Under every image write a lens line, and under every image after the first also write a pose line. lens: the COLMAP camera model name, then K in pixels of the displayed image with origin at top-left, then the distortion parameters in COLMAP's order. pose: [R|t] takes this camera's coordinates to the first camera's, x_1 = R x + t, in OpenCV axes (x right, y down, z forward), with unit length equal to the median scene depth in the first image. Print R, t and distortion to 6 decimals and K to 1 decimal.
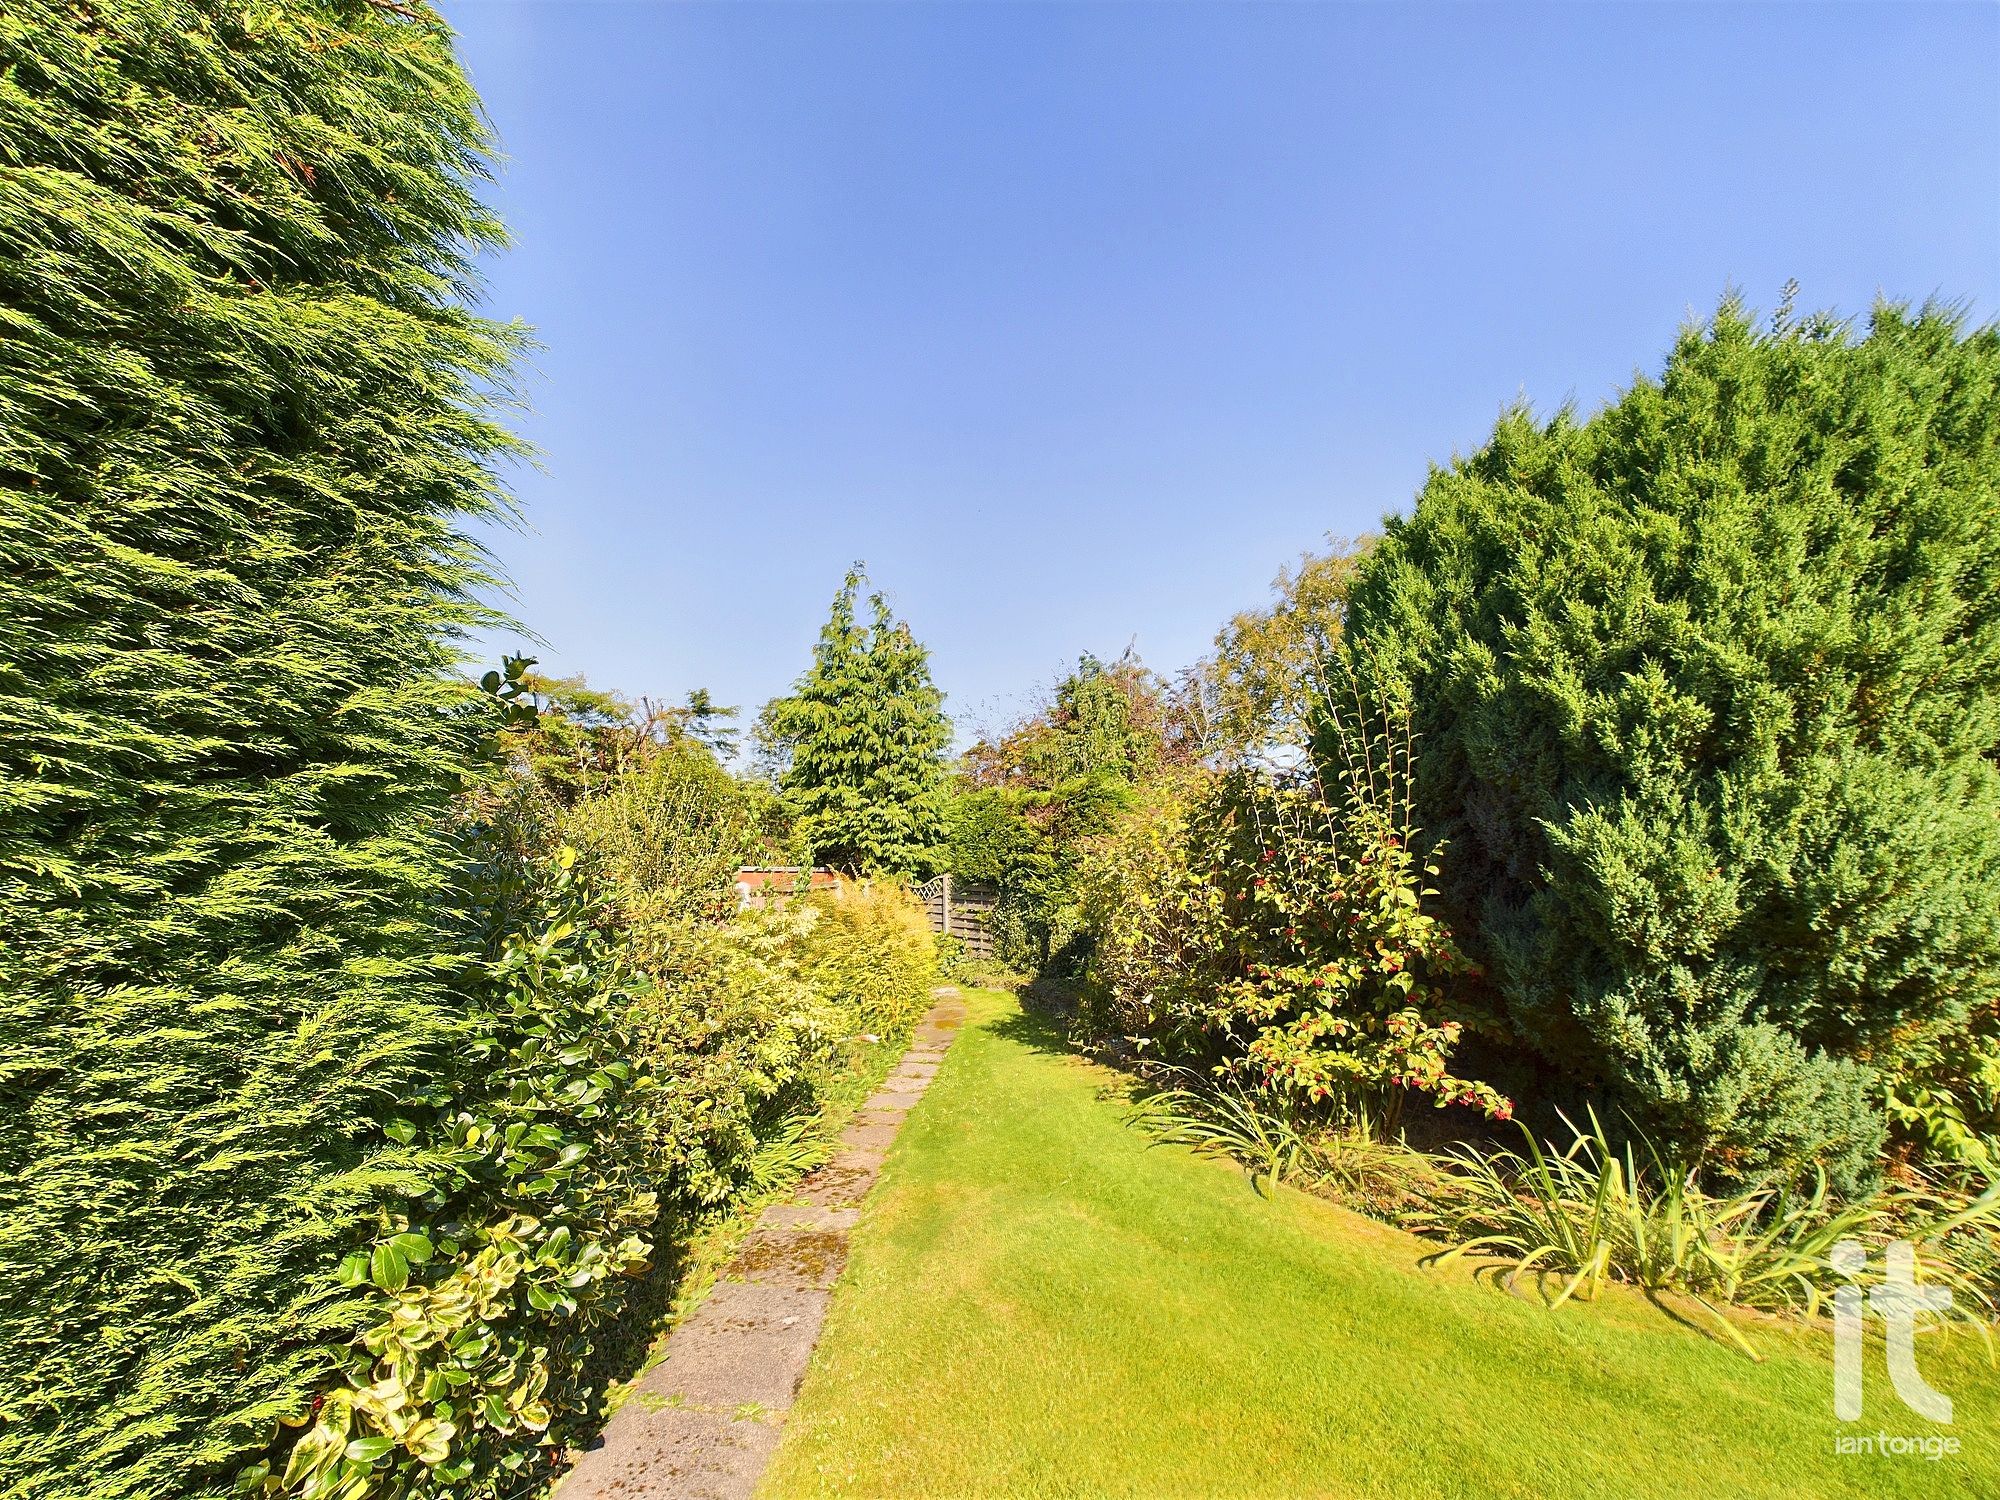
lens RADIAL K [[800.0, 0, 996.2], [0, 800.0, 896.1], [0, 0, 1]] dist [-0.000131, -0.000250]
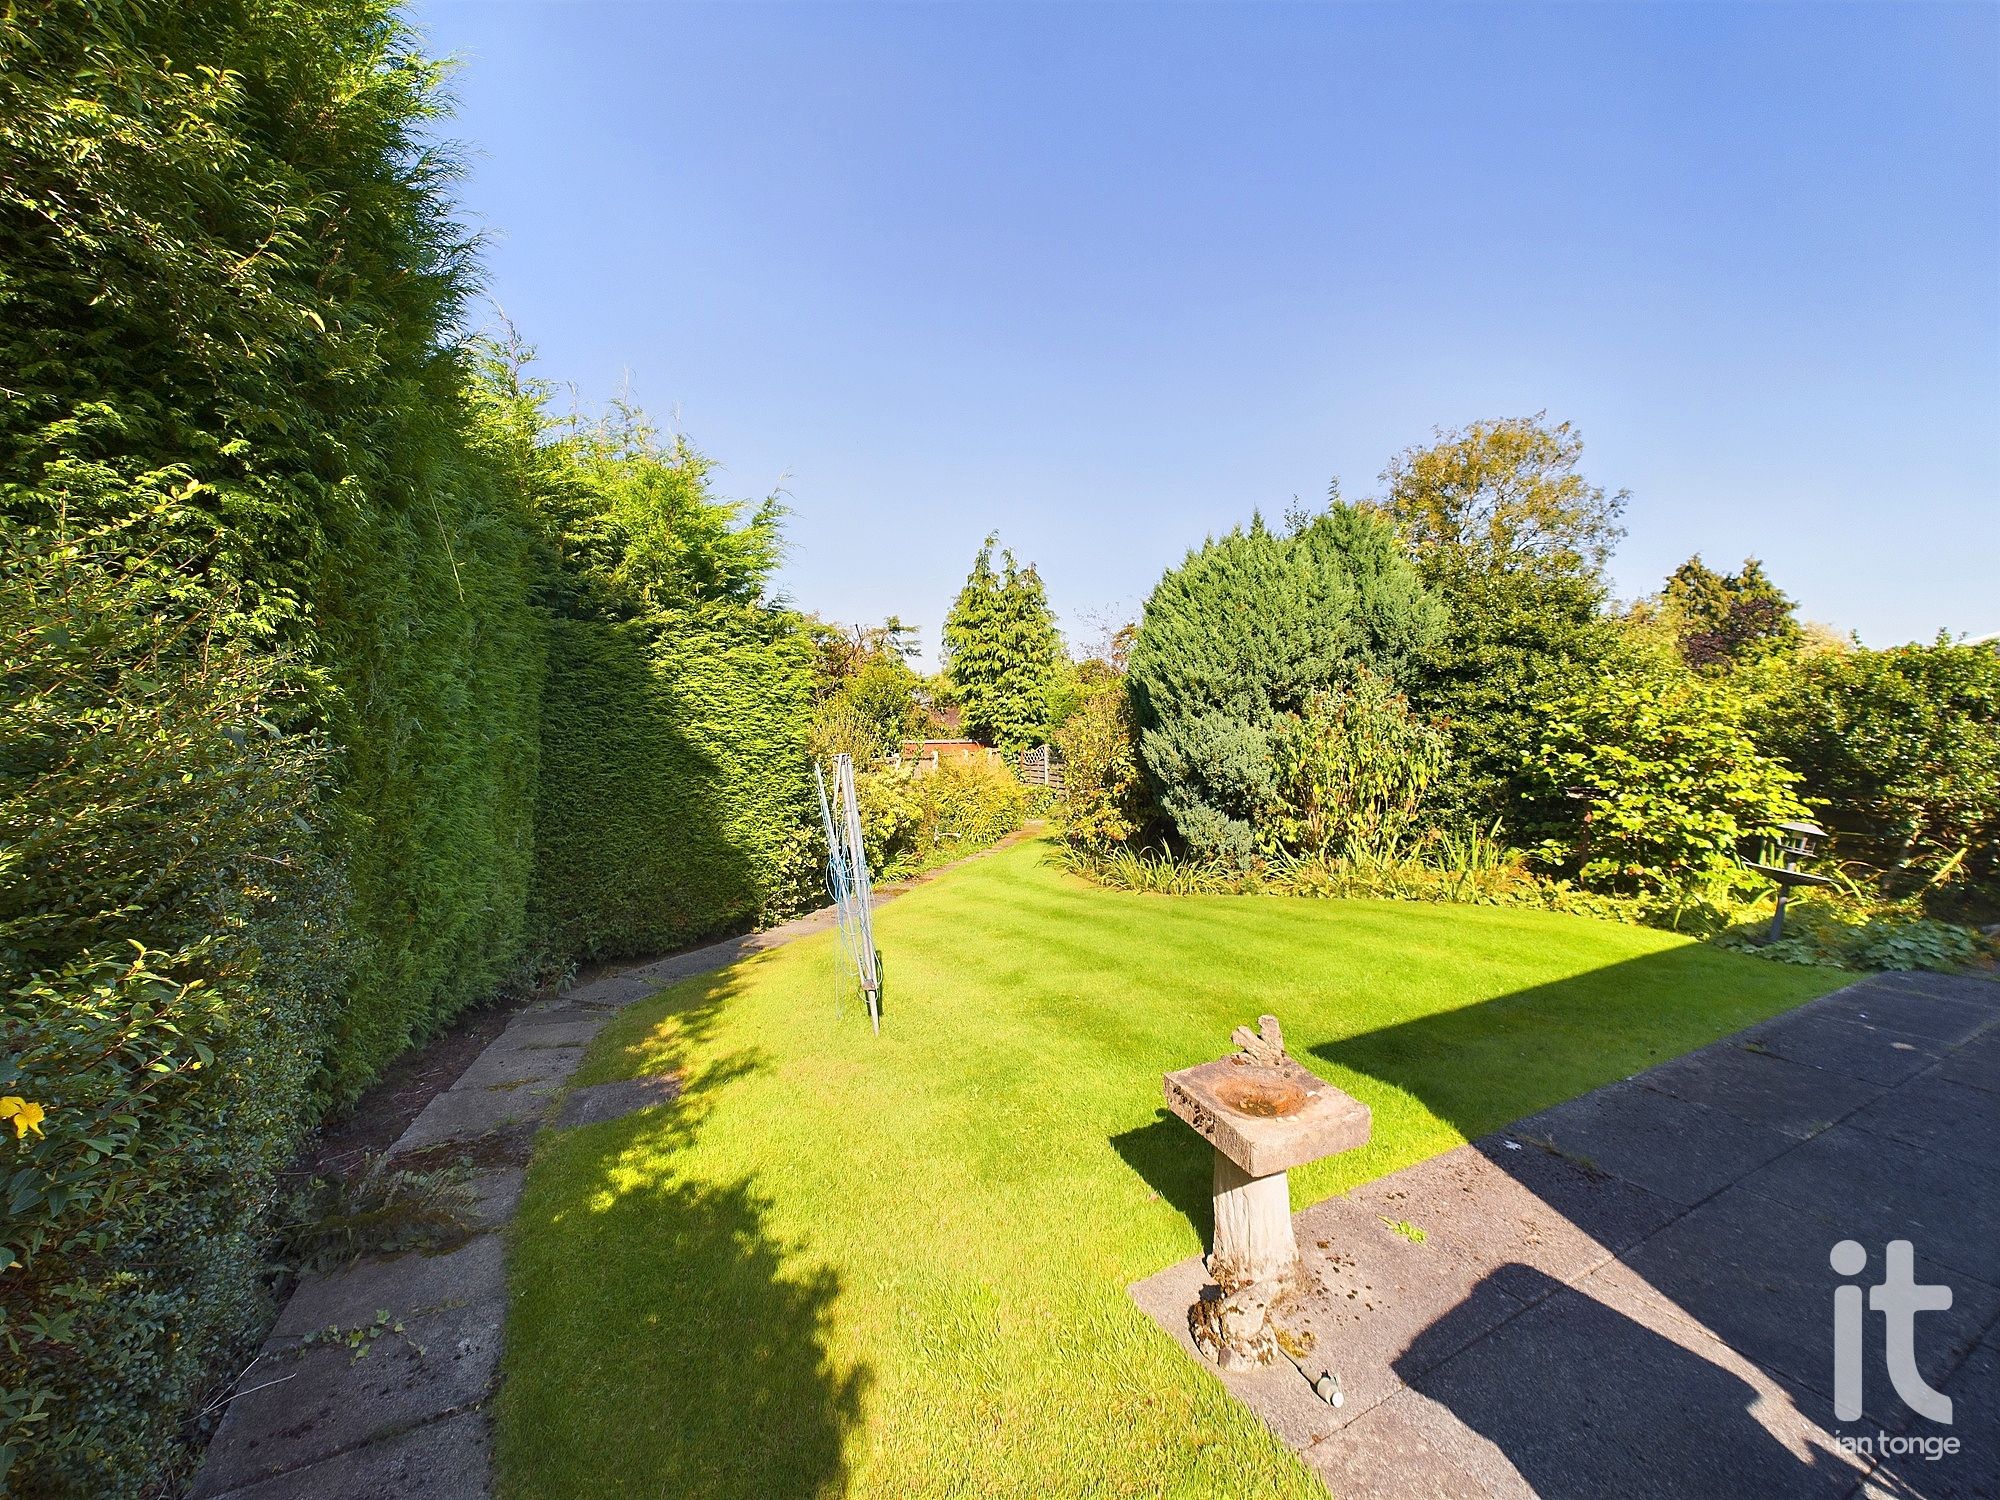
lens RADIAL K [[805.7, 0, 1000.9], [0, 805.7, 742.1], [0, 0, 1]] dist [0.000126, -0.000102]
pose [[0.968530, -0.008842, -0.248740, 0.969991], [0.004180, 0.999806, -0.019268, -0.017079], [0.248862, 0.017622, 0.968379, -1.926555]]
